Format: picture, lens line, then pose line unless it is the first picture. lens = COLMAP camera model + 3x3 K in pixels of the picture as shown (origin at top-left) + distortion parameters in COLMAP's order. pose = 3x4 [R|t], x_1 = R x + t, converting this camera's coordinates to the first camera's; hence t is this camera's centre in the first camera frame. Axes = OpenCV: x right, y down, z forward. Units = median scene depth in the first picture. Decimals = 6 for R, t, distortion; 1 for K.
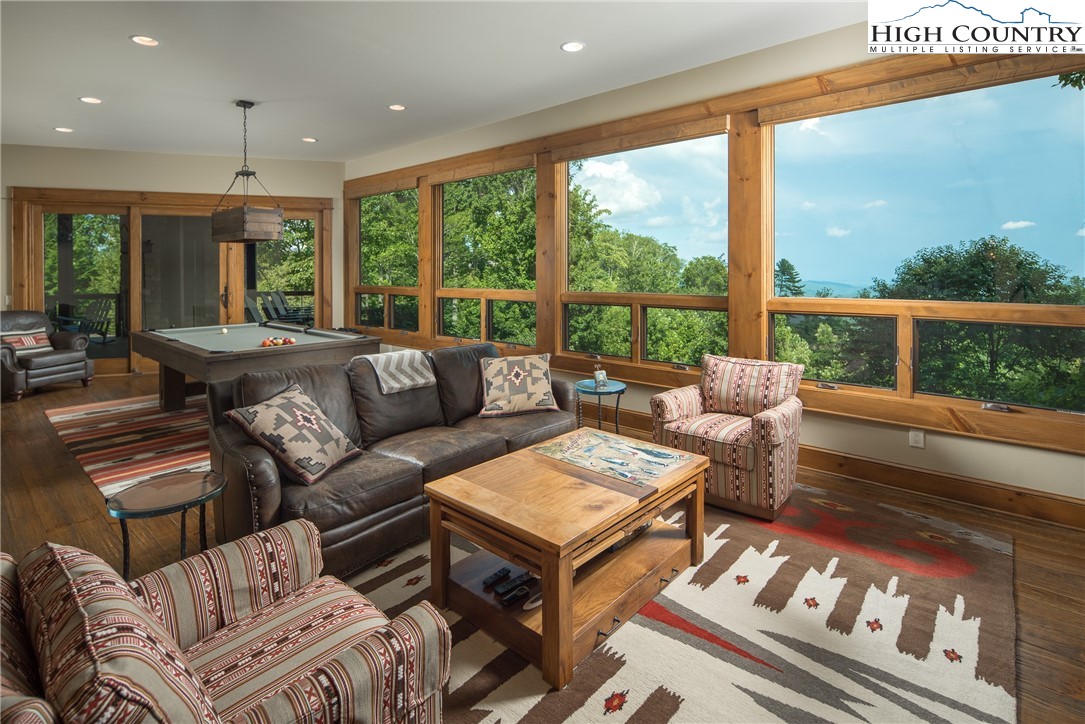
lens RADIAL K [[530.2, 0, 496.7], [0, 530.2, 279.3], [0, 0, 1]] dist [-0.005324, -0.002710]
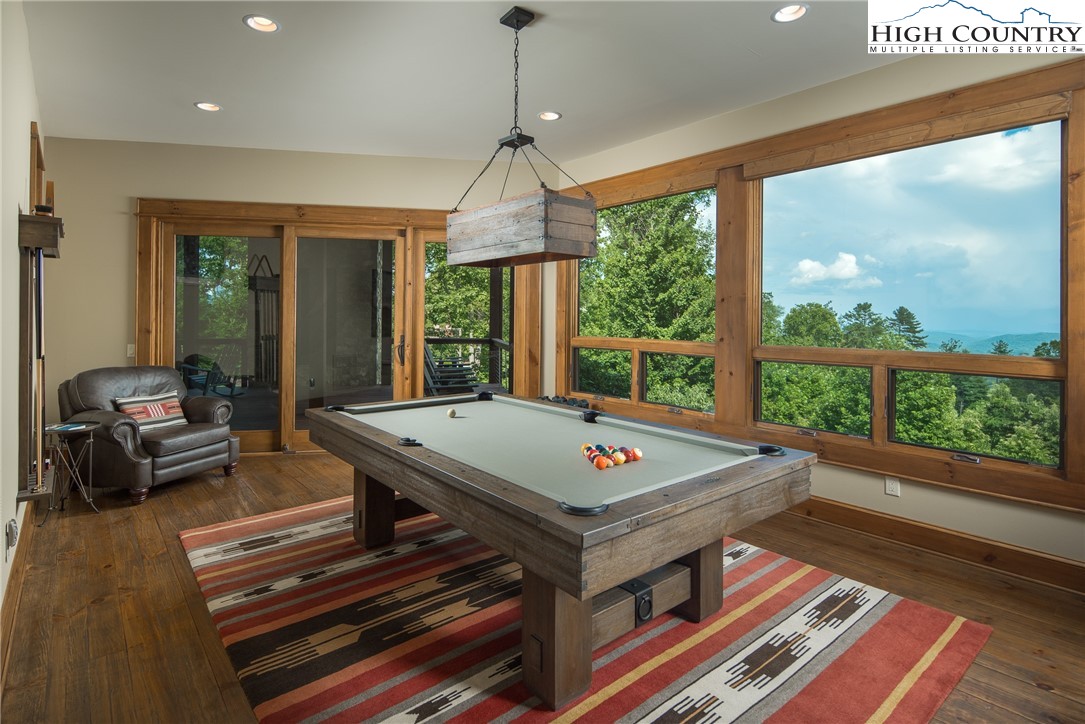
lens RADIAL K [[530.2, 0, 512.5], [0, 530.2, 321.2], [0, 0, 1]] dist [-0.005324, -0.002710]
pose [[0.992207, 0.010782, -0.124130, -0.264255], [-0.011632, 0.999914, -0.006129, -0.003450], [0.124053, 0.007525, 0.992247, 0.286693]]
